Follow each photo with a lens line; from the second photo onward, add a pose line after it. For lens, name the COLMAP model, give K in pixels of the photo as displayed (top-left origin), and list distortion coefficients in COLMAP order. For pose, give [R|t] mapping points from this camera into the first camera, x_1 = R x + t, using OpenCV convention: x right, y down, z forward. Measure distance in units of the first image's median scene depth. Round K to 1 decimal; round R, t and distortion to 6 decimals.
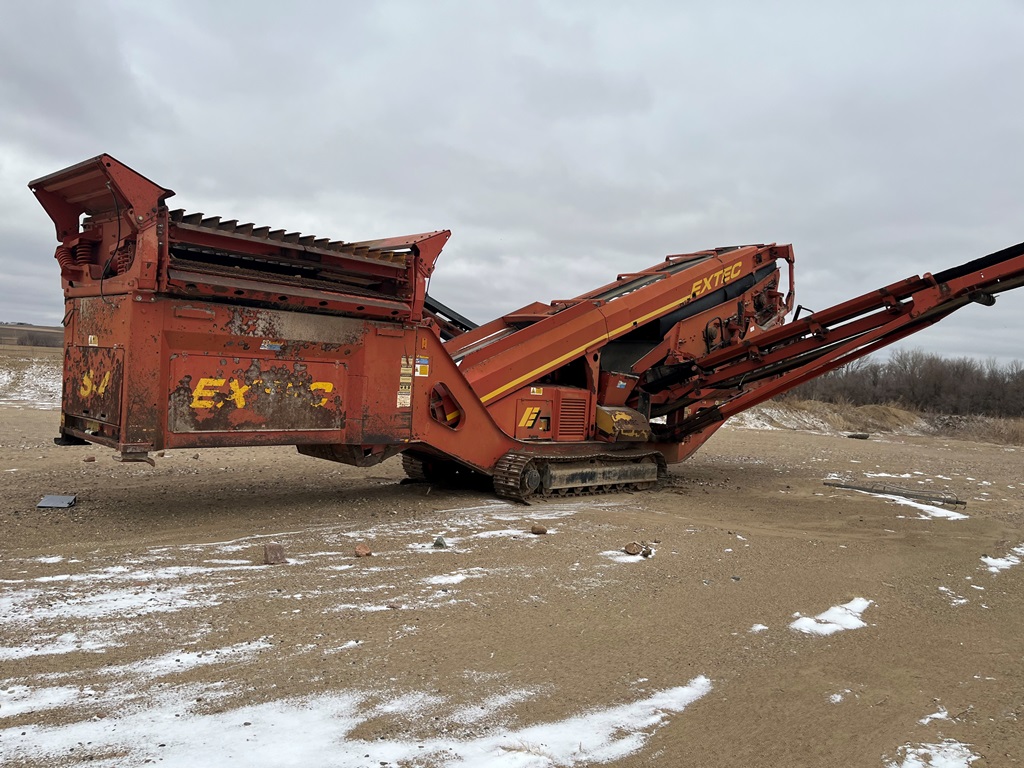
lens RADIAL K [[770.3, 0, 512.1], [0, 770.3, 381.0], [0, 0, 1]] dist [0.067166, -0.088449]
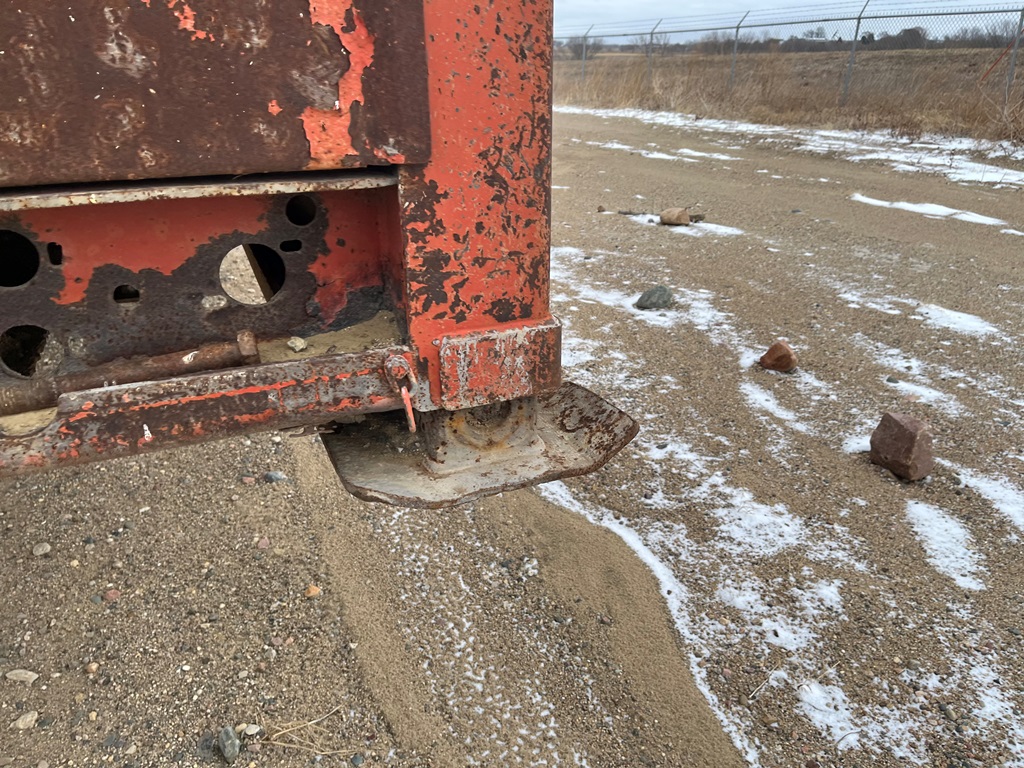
lens RADIAL K [[770.3, 0, 512.1], [0, 770.3, 381.0], [0, 0, 1]] dist [0.067166, -0.088449]
pose [[0.373171, -0.418226, 0.828149, -0.528139], [0.033090, 0.898062, 0.438622, 0.038555], [-0.927172, -0.136278, 0.348970, 0.869866]]
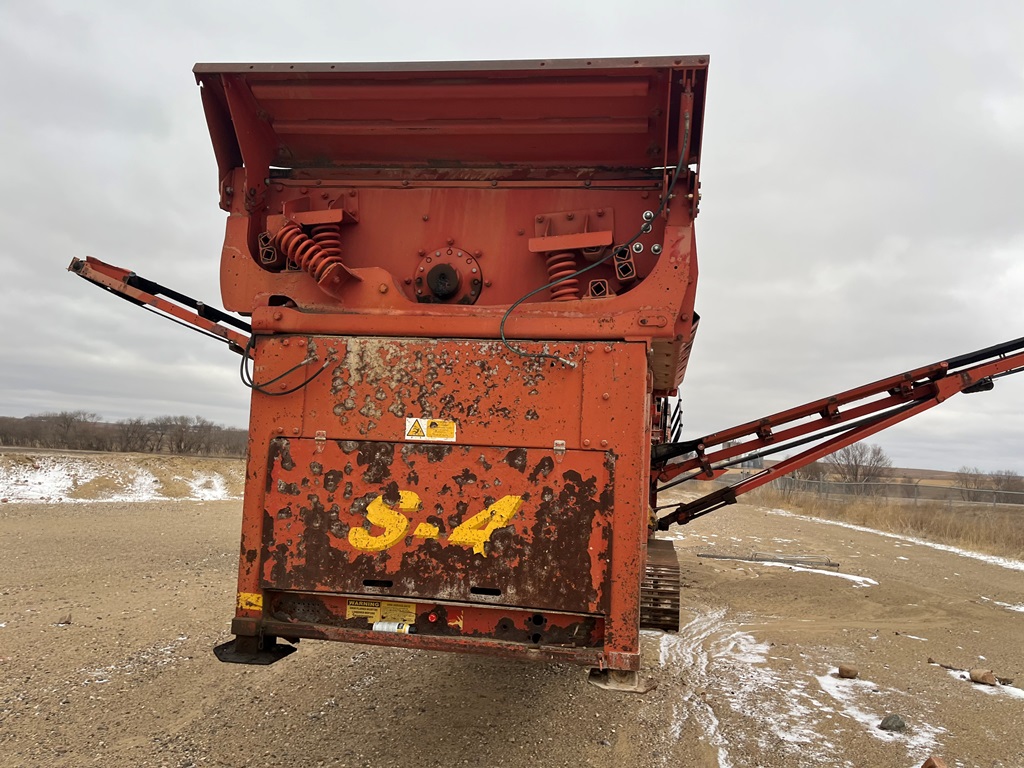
lens RADIAL K [[770.3, 0, 512.1], [0, 770.3, 381.0], [0, 0, 1]] dist [0.067166, -0.088449]
pose [[0.823410, 0.036376, 0.566280, -0.751621], [0.005908, 0.997340, -0.072656, -0.046512], [-0.567416, 0.063171, 0.821004, 0.573913]]
